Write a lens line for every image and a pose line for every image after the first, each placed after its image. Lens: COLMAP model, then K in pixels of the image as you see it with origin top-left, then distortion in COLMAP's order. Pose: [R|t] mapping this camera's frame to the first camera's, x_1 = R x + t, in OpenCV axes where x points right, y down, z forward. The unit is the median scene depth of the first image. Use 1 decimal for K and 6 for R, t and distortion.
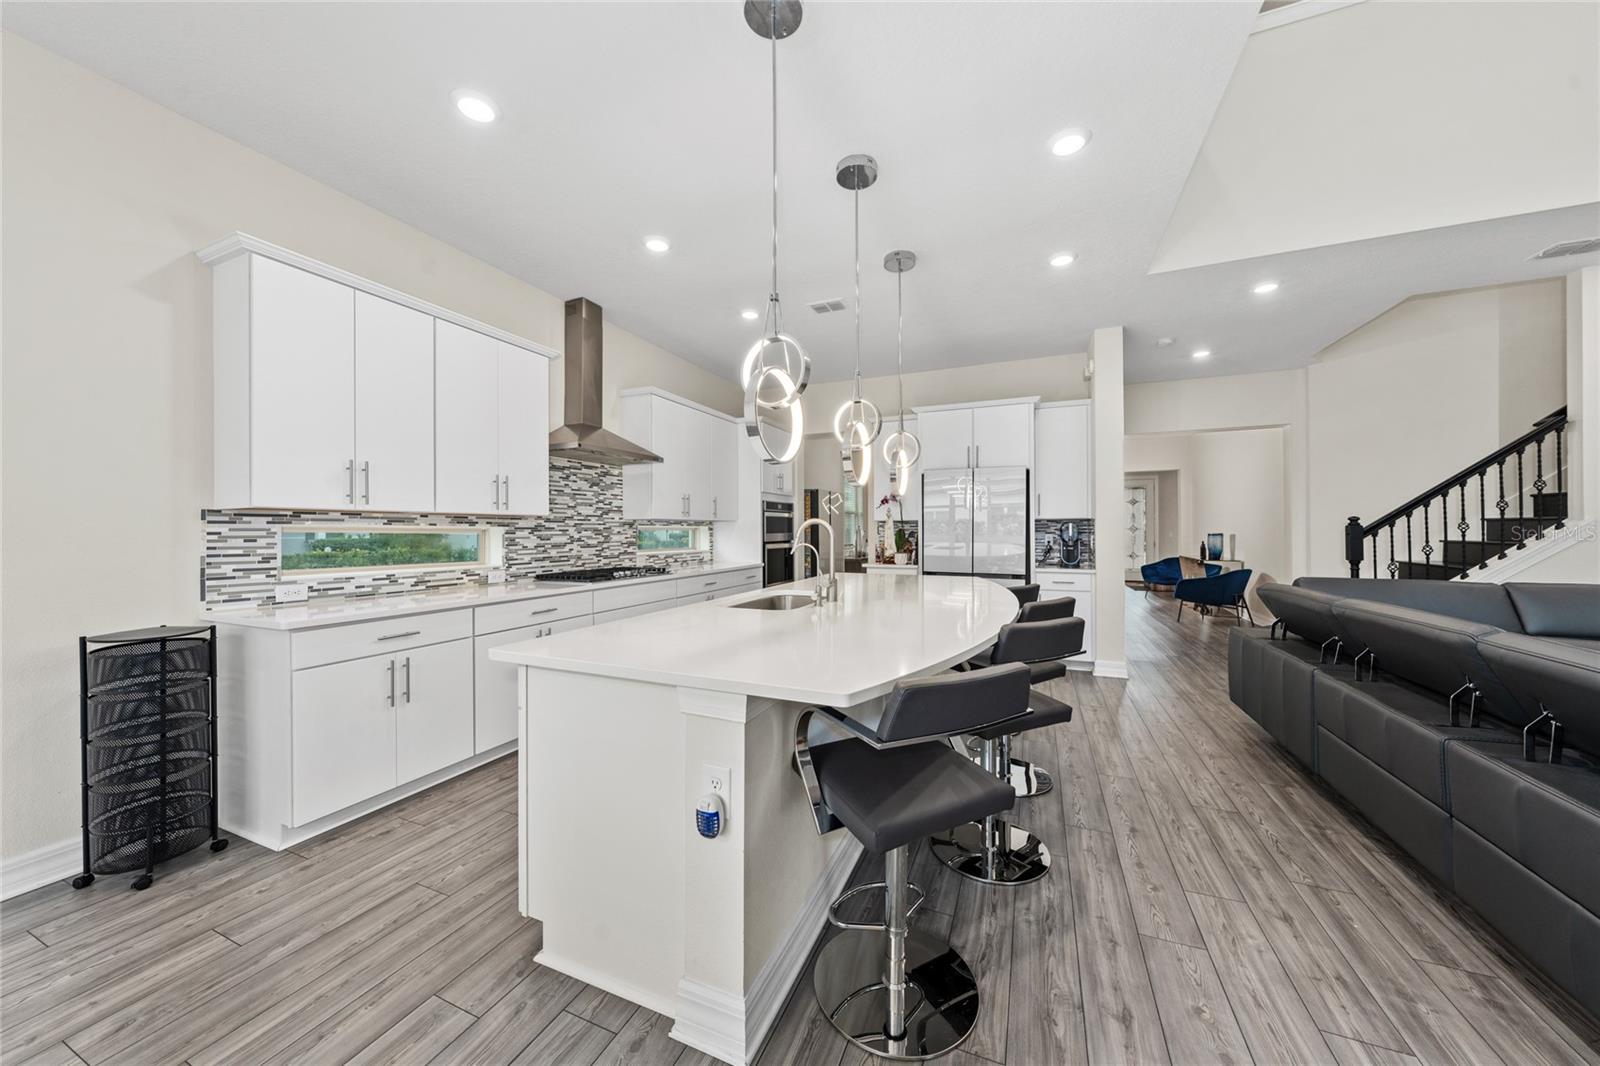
lens RADIAL K [[548.0, 0, 804.0], [0, 548.0, 530.8], [0, 0, 1]] dist [-0.000800, -0.000243]
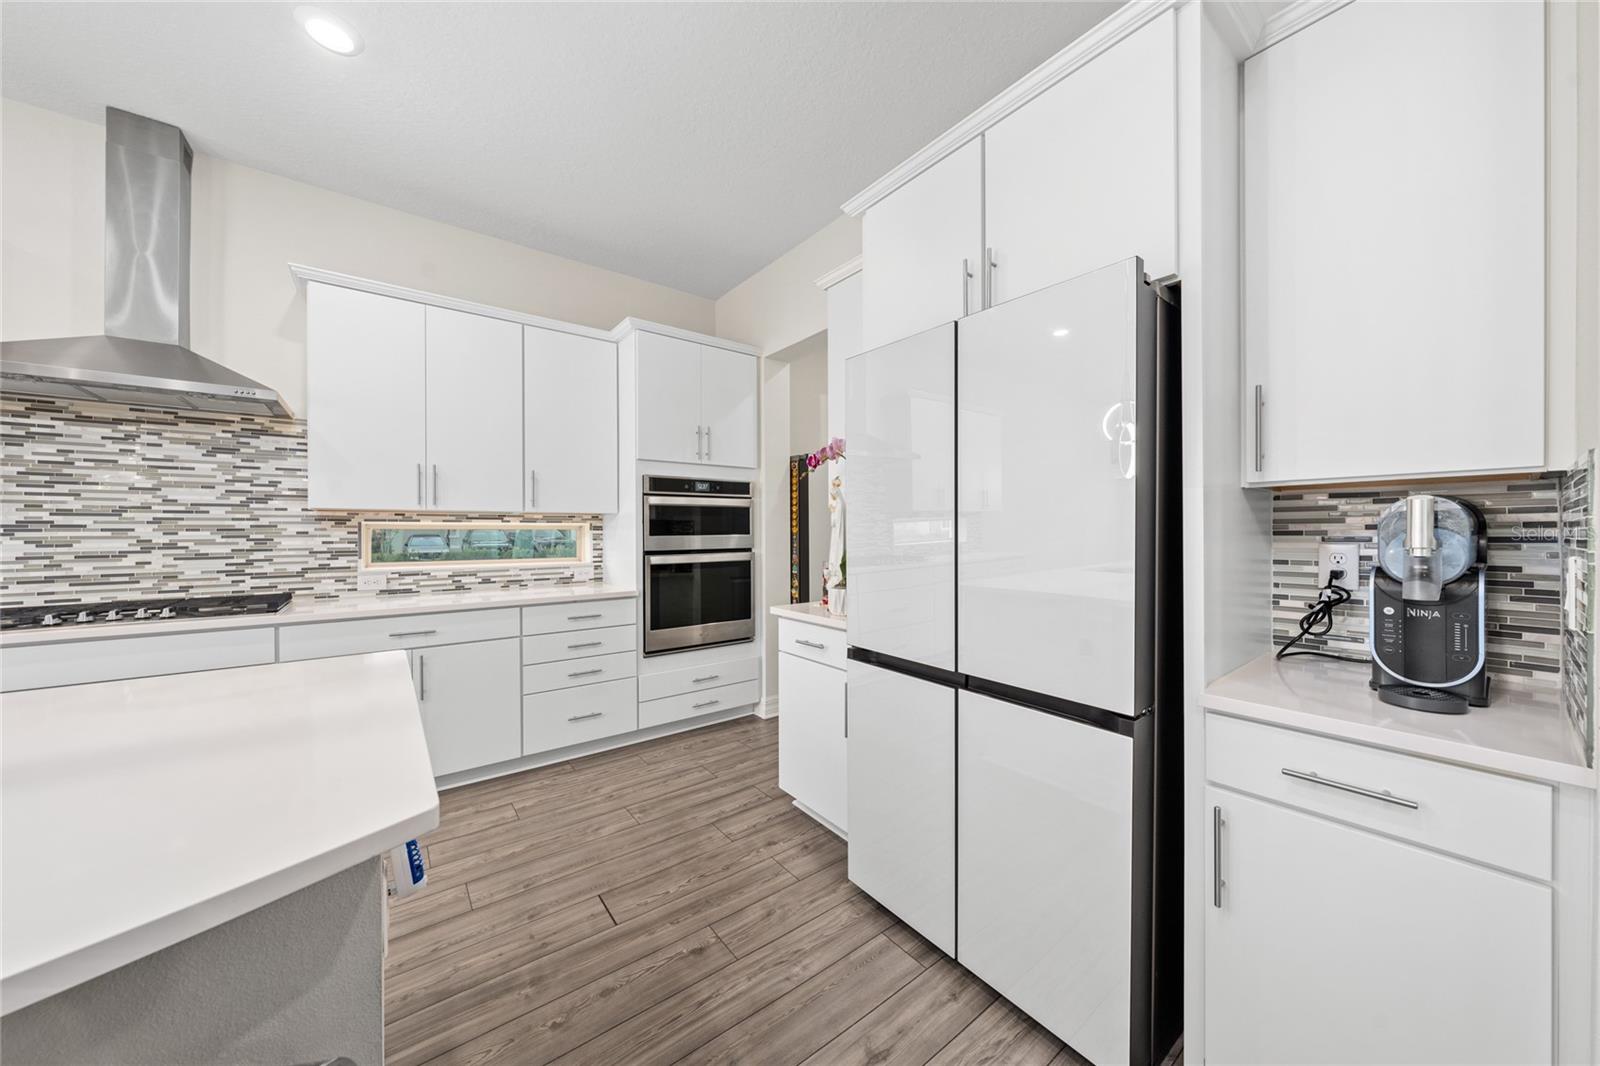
lens RADIAL K [[548.0, 0, 798.5], [0, 548.0, 533.0], [0, 0, 1]] dist [-0.000800, -0.000243]
pose [[0.869436, 0.003199, -0.494036, 0.428375], [-0.000722, 0.999986, 0.005205, -0.000734], [0.494045, -0.004169, 0.869426, 0.783157]]
